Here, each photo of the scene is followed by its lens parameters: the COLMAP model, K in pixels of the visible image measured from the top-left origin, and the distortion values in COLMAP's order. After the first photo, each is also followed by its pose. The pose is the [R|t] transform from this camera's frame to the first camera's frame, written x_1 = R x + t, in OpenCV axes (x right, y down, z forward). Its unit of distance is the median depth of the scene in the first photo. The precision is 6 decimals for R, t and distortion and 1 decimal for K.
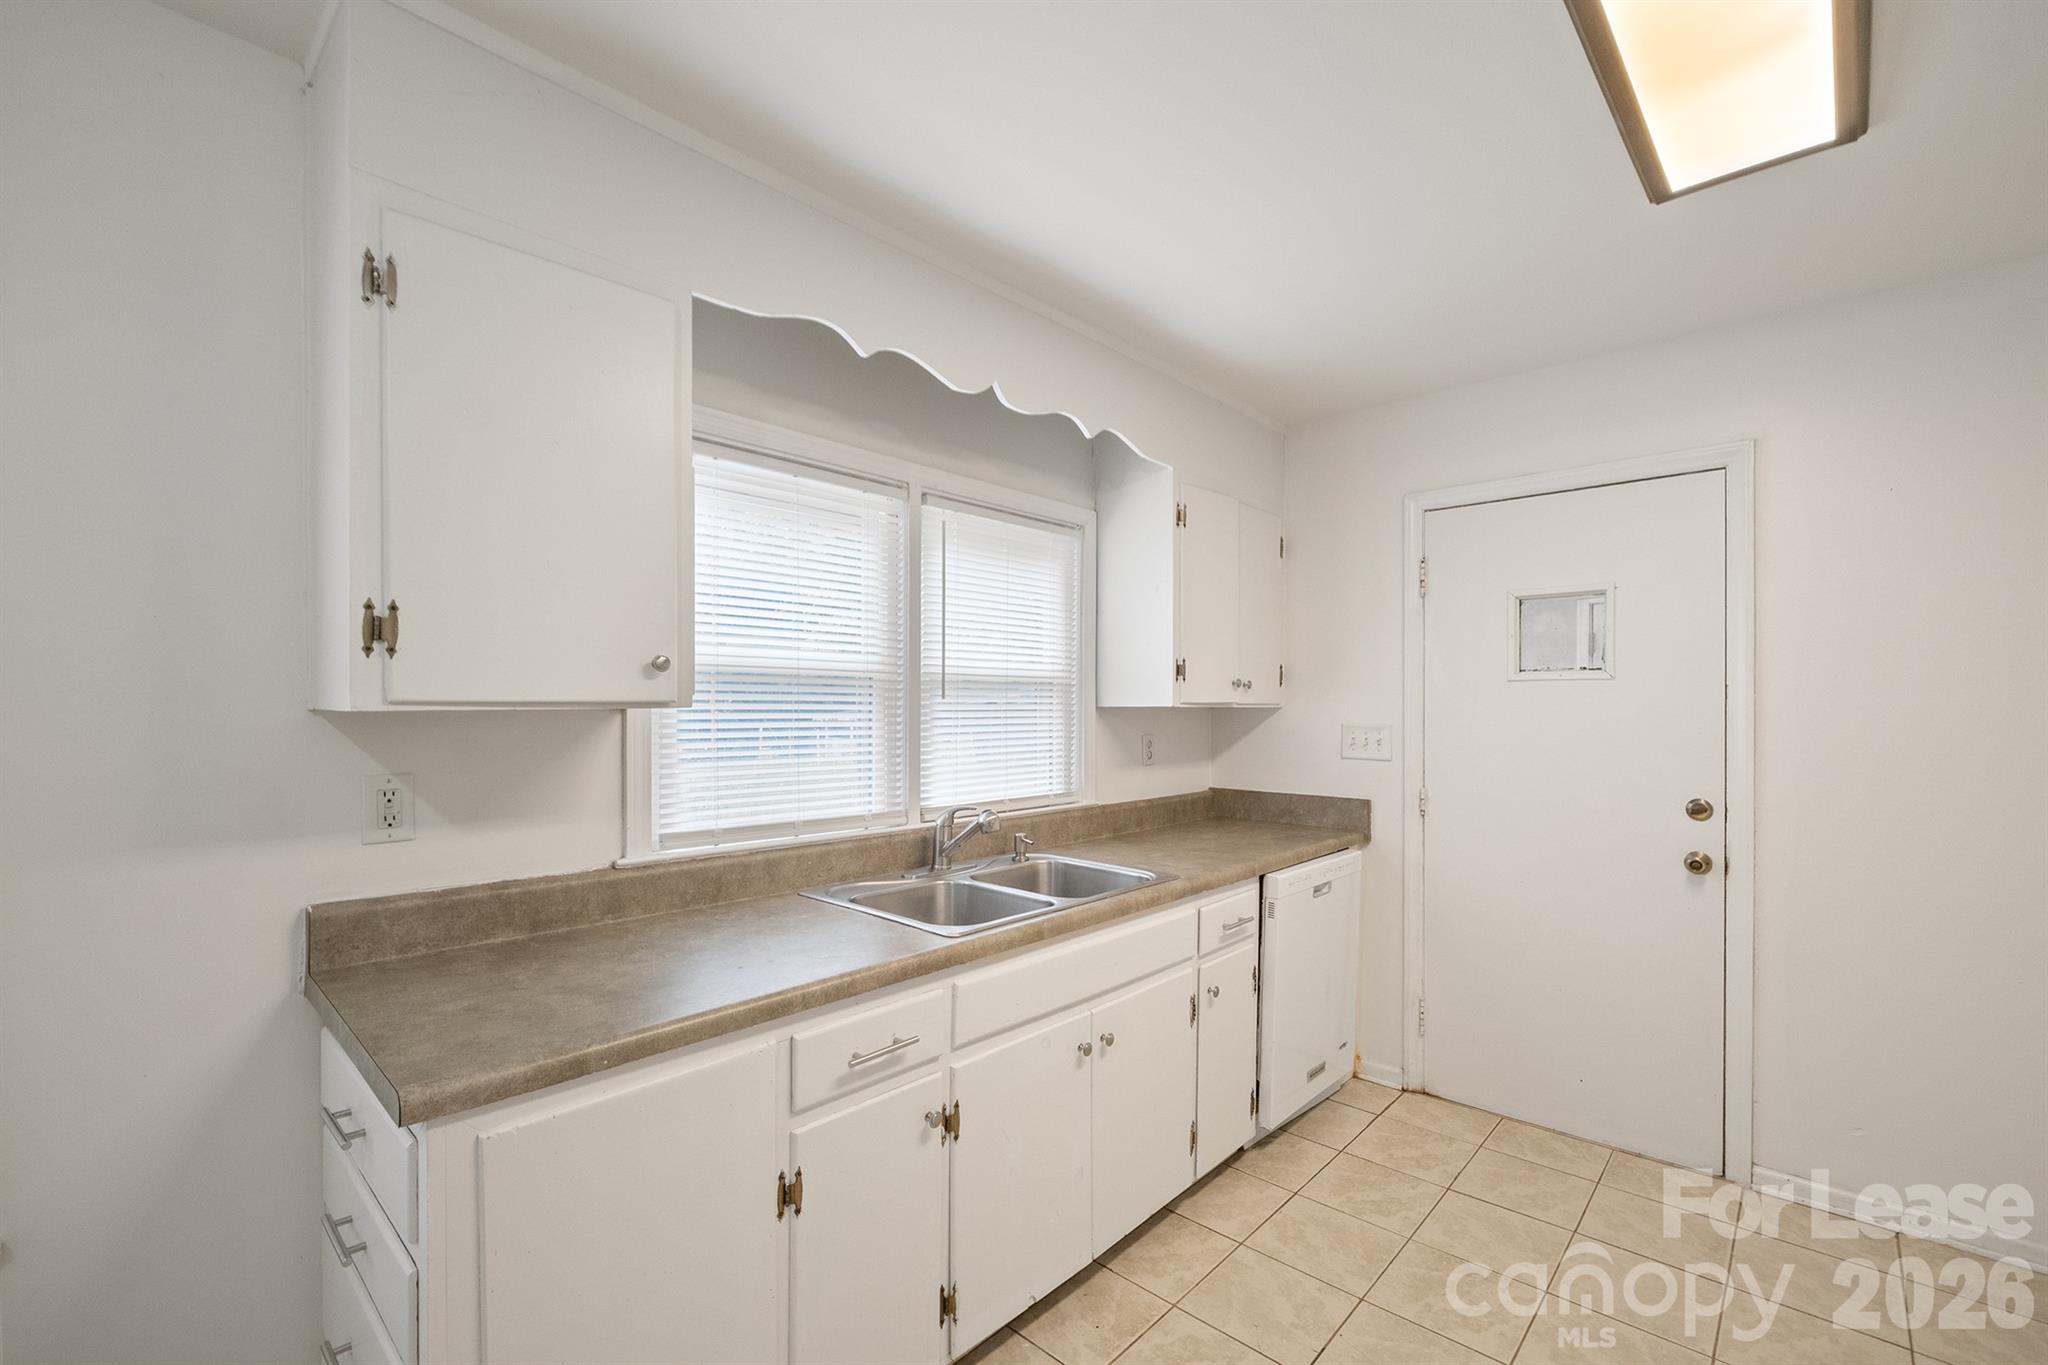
lens RADIAL K [[874.0, 0, 1033.0], [0, 874.0, 672.7], [0, 0, 1]] dist [-0.015967, 0.000648]
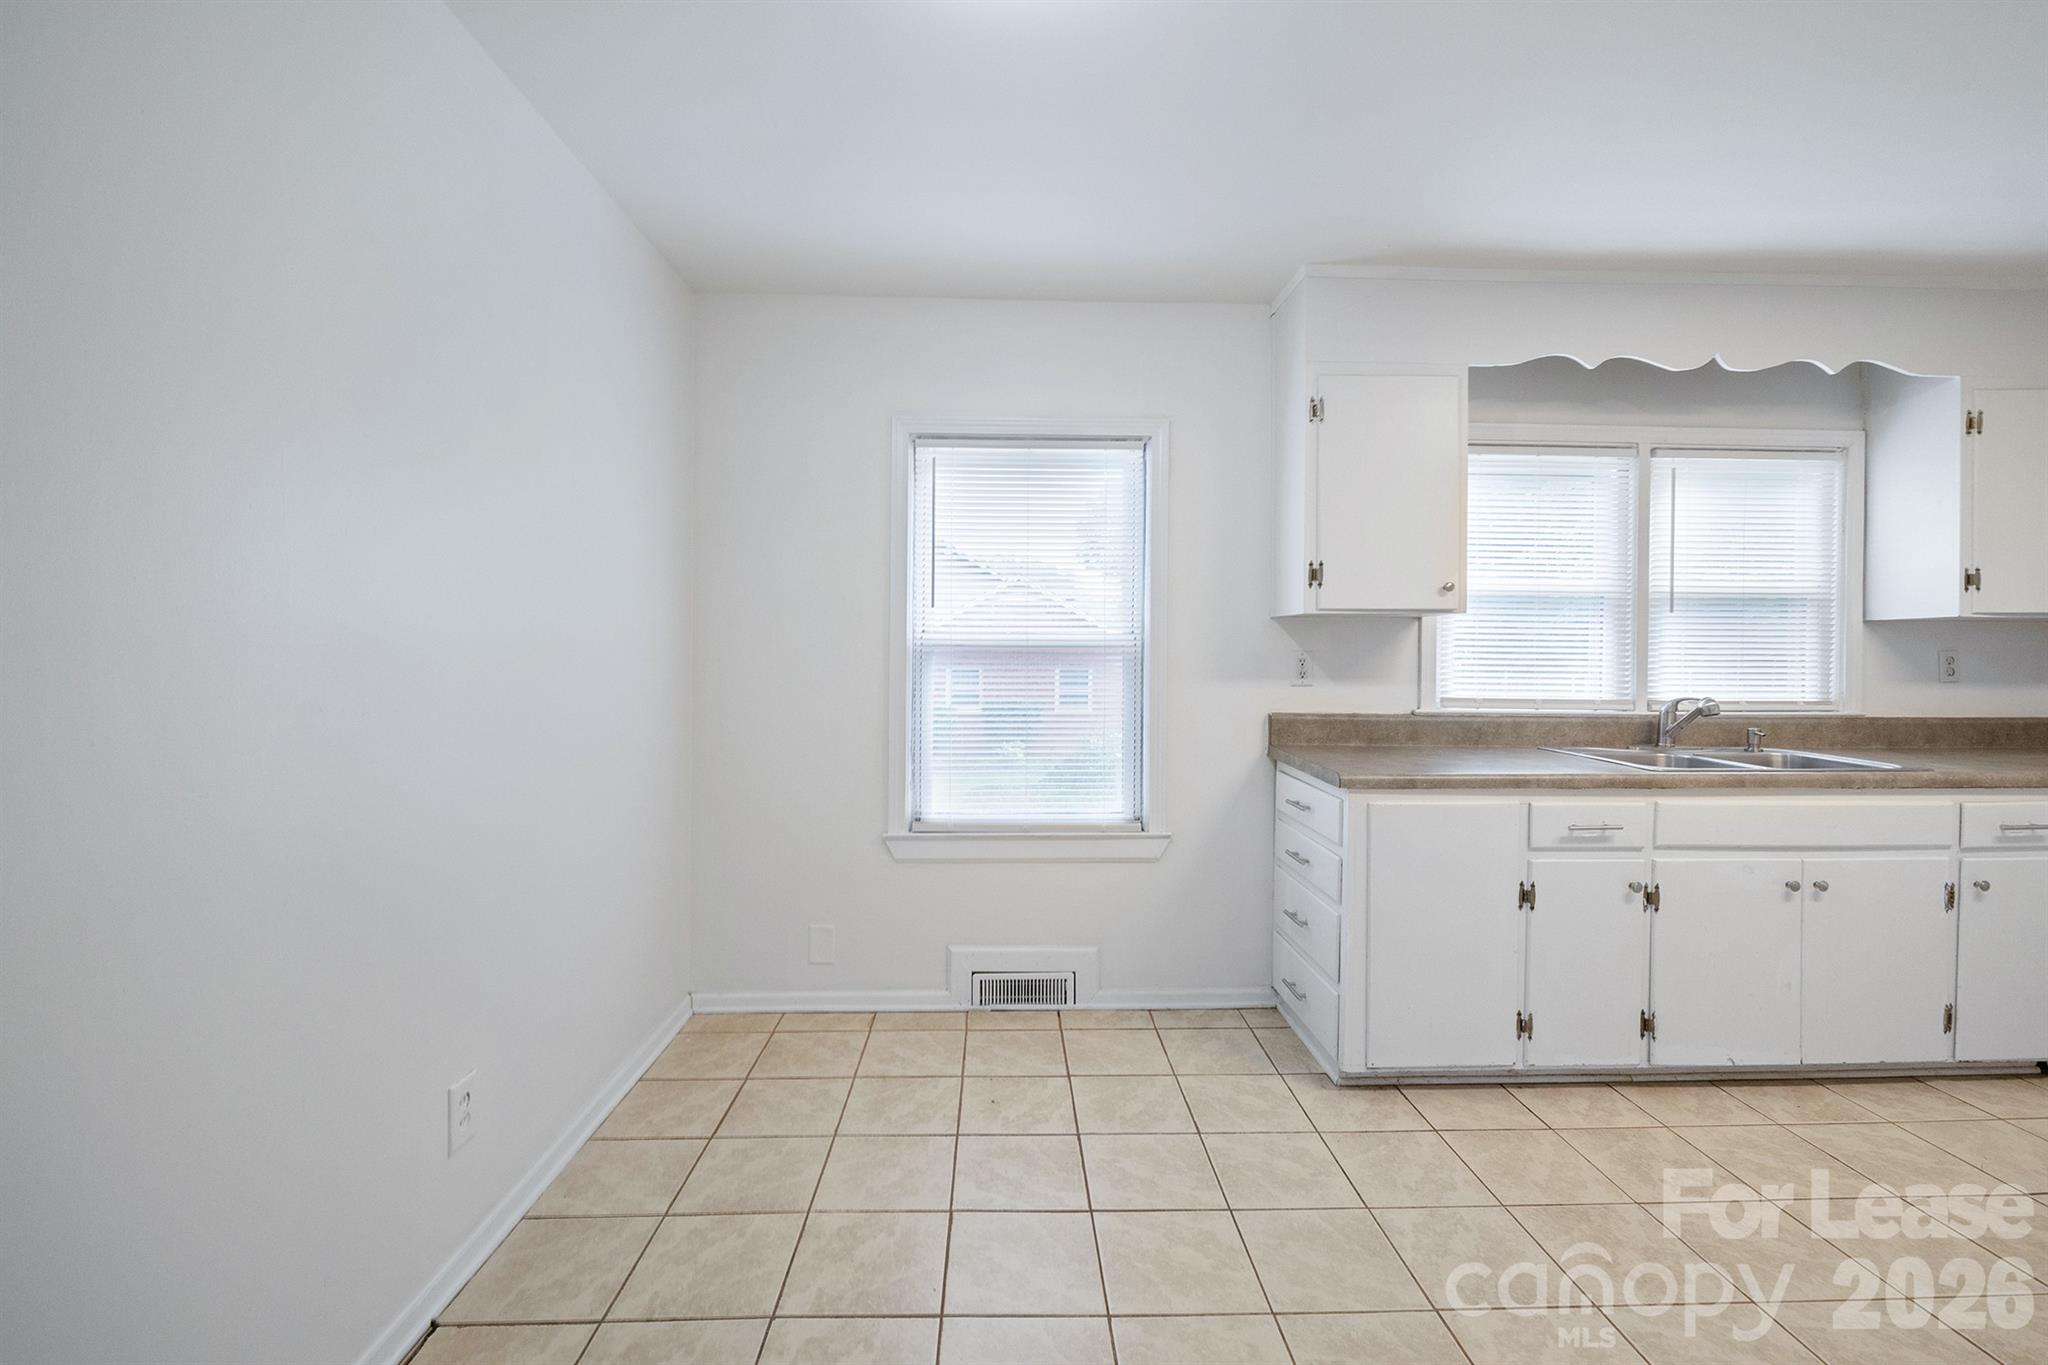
lens RADIAL K [[866.9, 0, 1025.5], [0, 866.9, 676.0], [0, 0, 1]] dist [-0.001476, -0.000605]
pose [[0.691442, 0.023263, -0.722057, 0.166529], [0.020088, 0.998476, 0.051405, 0.041820], [0.722152, -0.050048, 0.689921, -0.558901]]
